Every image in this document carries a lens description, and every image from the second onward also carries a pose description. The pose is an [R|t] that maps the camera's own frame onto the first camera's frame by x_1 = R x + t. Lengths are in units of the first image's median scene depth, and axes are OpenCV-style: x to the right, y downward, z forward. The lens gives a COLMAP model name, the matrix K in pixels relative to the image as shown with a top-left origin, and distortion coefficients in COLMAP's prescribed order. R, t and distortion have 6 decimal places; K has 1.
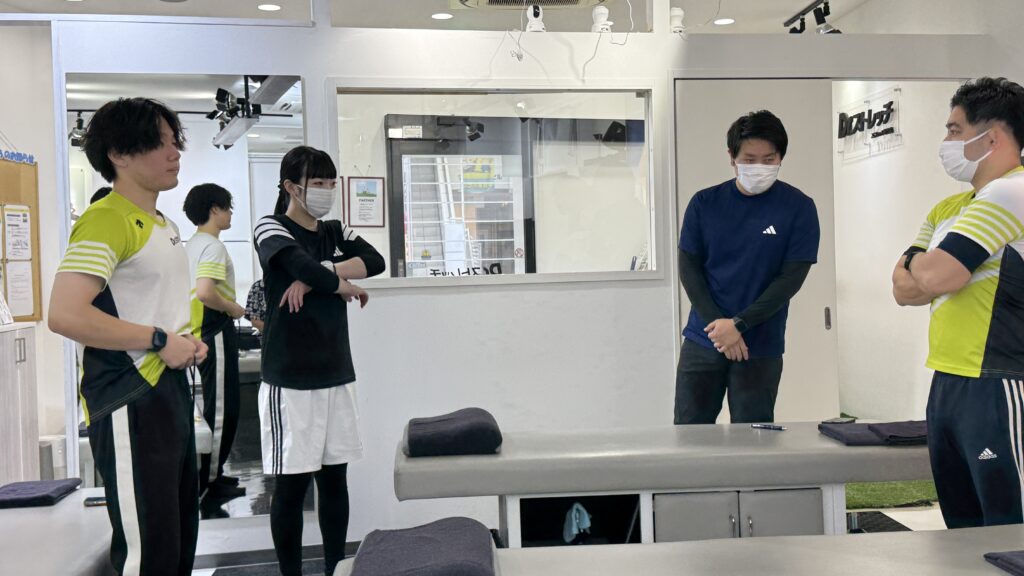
lens RADIAL K [[1098.1, 0, 507.6], [0, 1098.1, 273.9], [0, 0, 1]] dist [0.061728, 0.000000]
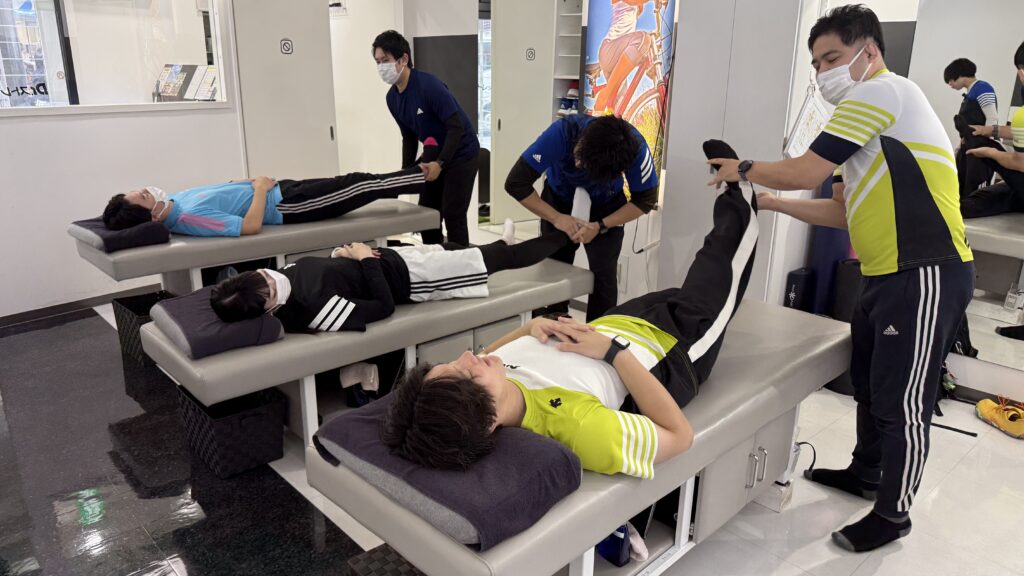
lens RADIAL K [[703.8, 0, 513.0], [0, 703.8, 304.6], [0, 0, 1]] dist [0.029442, -0.045203]
pose [[0.772589, -0.158975, 0.614681, -0.143795], [-0.037020, 0.955218, 0.293578, -0.027098], [-0.633826, -0.249571, 0.732106, 0.004156]]
